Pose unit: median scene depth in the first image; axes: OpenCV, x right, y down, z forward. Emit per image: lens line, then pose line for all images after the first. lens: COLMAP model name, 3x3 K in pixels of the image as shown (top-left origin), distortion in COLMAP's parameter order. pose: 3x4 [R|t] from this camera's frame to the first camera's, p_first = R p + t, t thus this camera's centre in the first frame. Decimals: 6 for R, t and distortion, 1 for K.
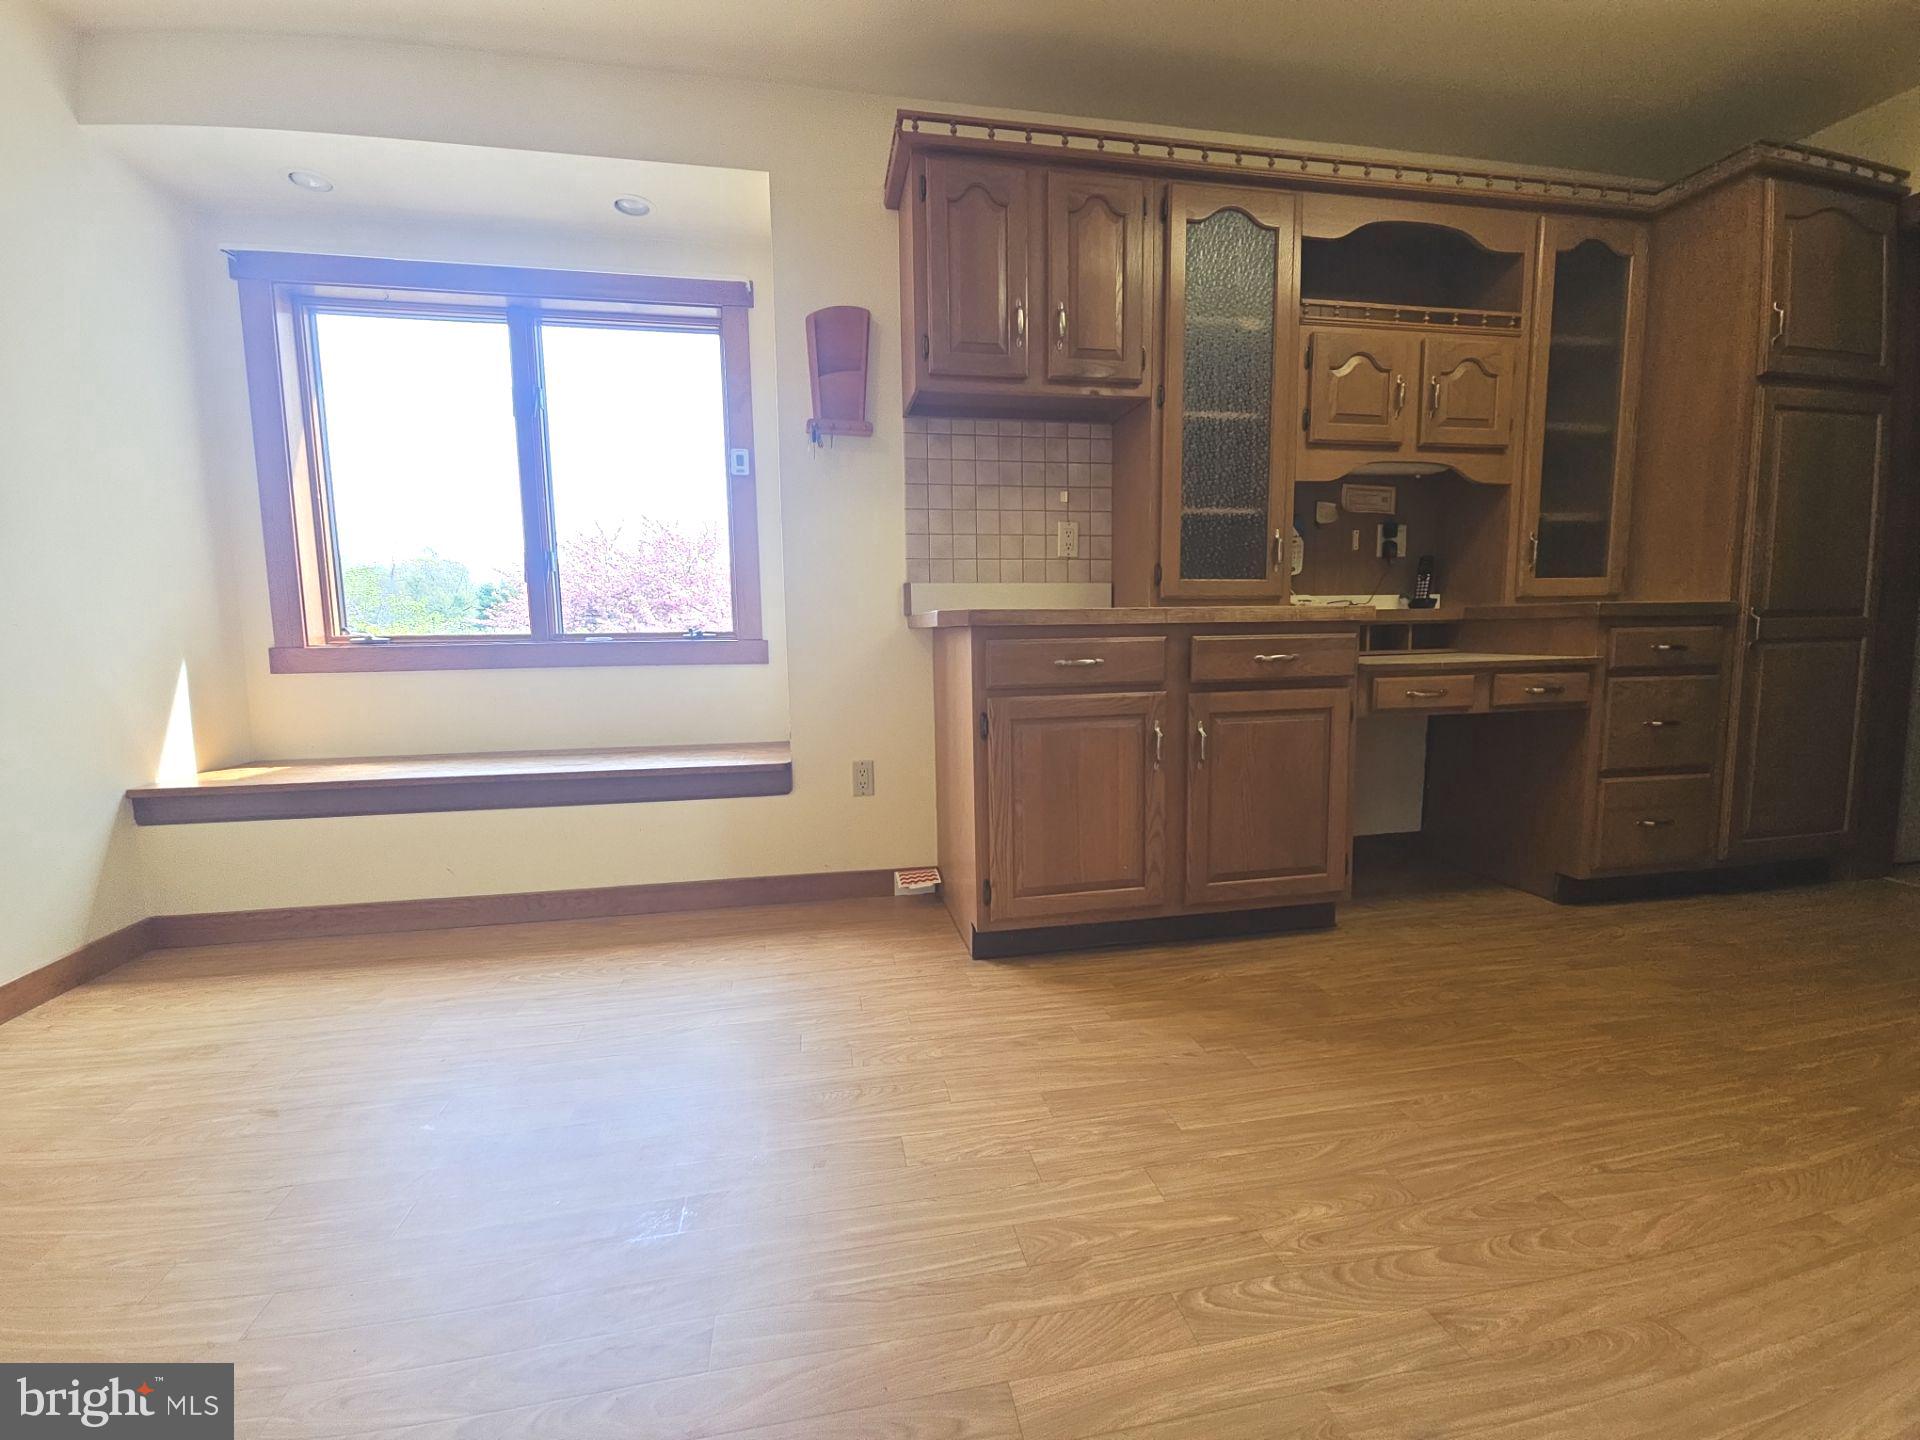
lens RADIAL K [[759.9, 0, 960.0], [0, 759.9, 720.0], [0, 0, 1]] dist [-0.017006, -0.000279]
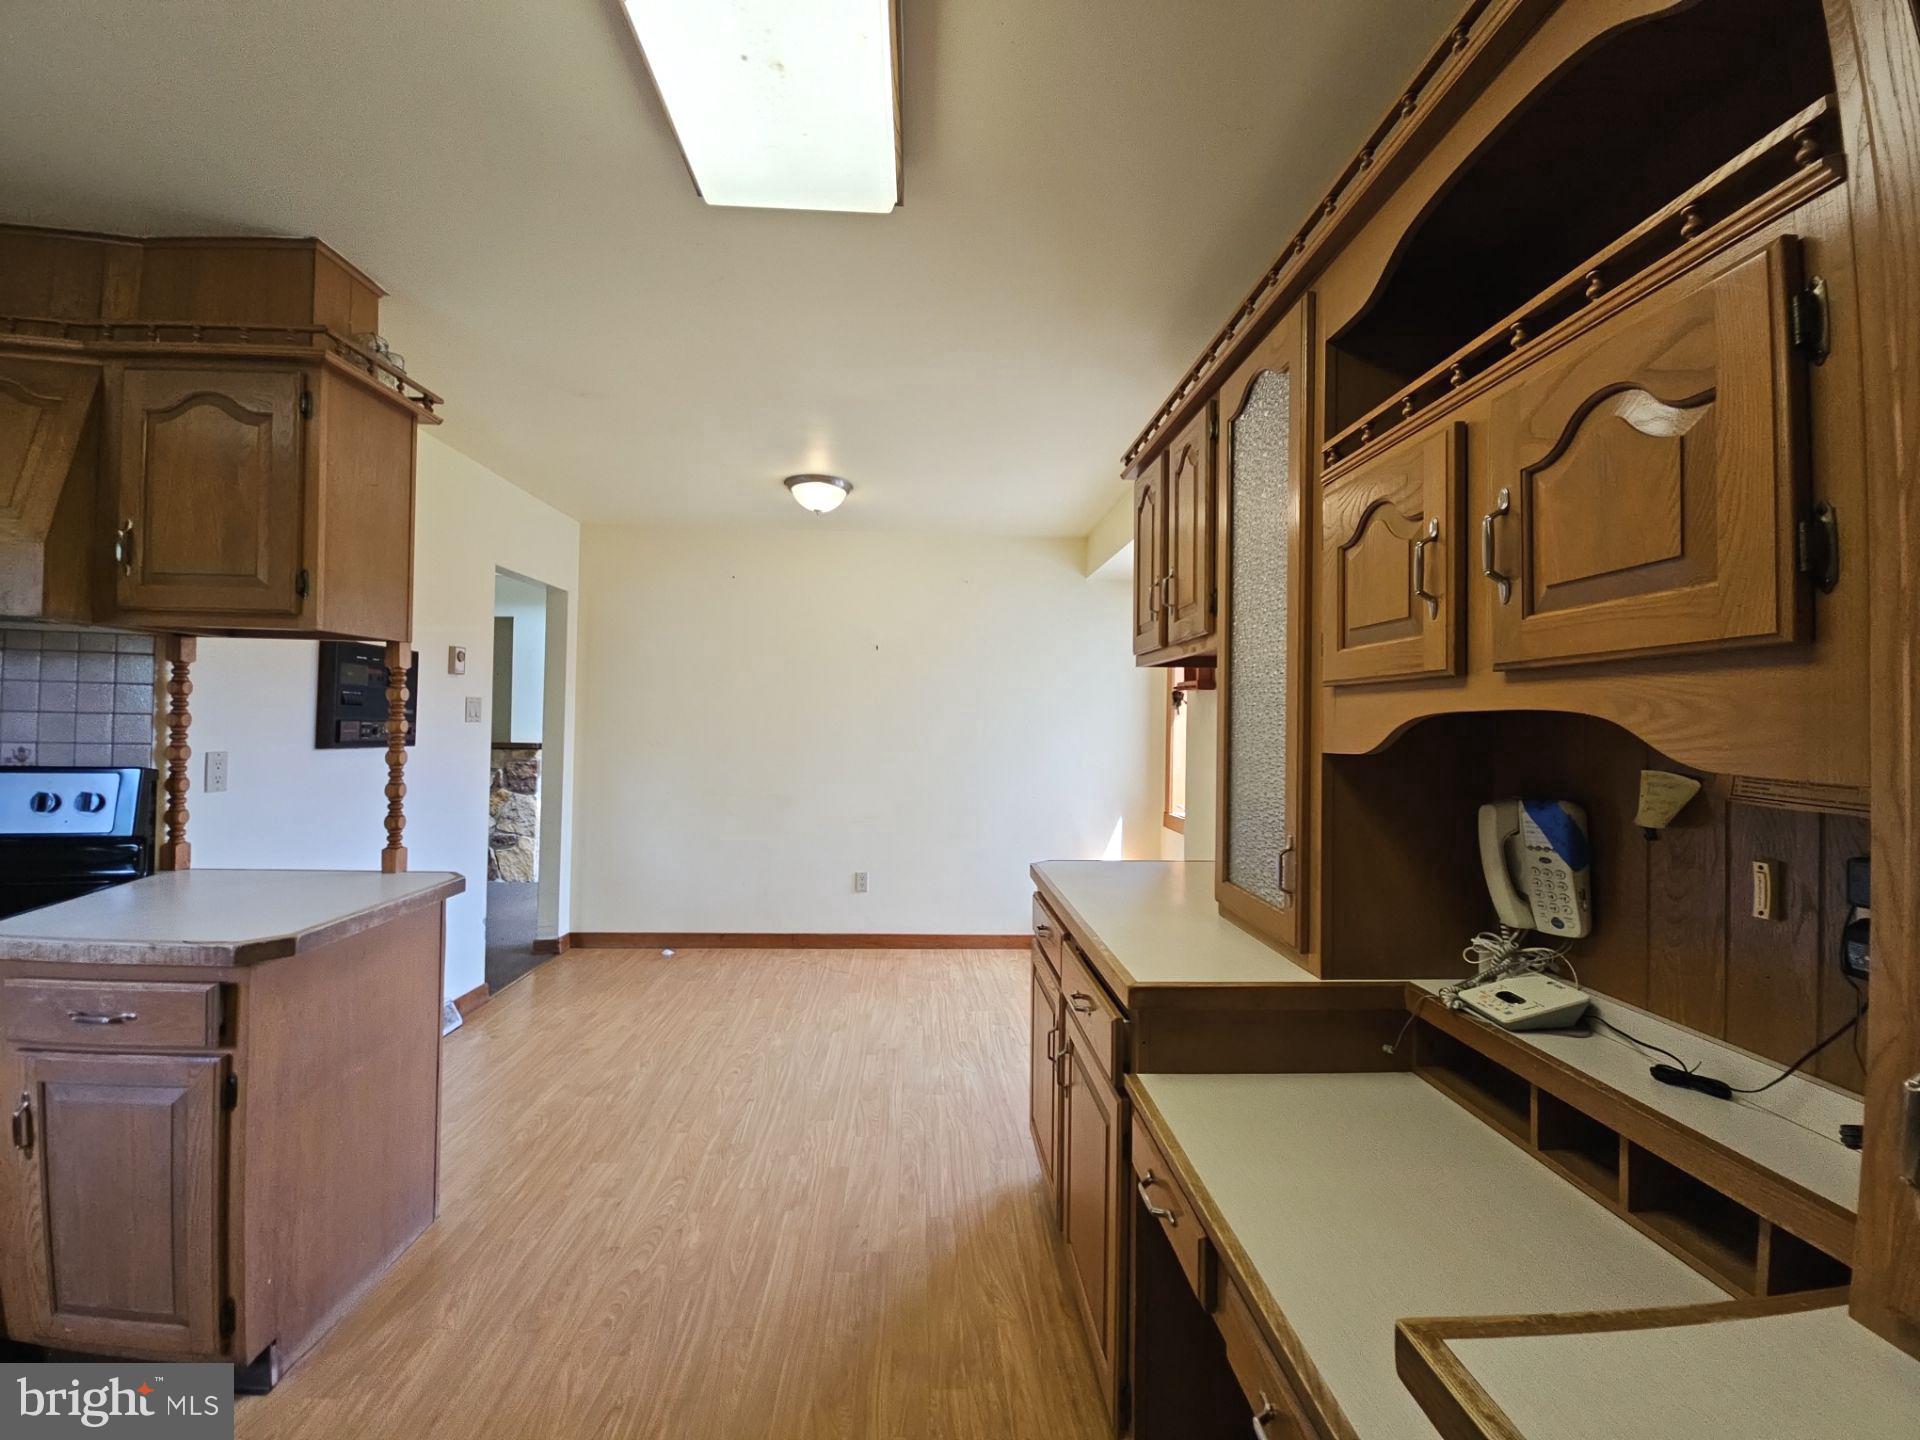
lens RADIAL K [[759.9, 0, 960.0], [0, 759.9, 720.0], [0, 0, 1]] dist [-0.017006, -0.000279]
pose [[-0.113411, 0.006900, -0.993524, 1.519131], [-0.127190, 0.991647, 0.021406, -0.471763], [0.985373, 0.128794, -0.111586, 1.168237]]
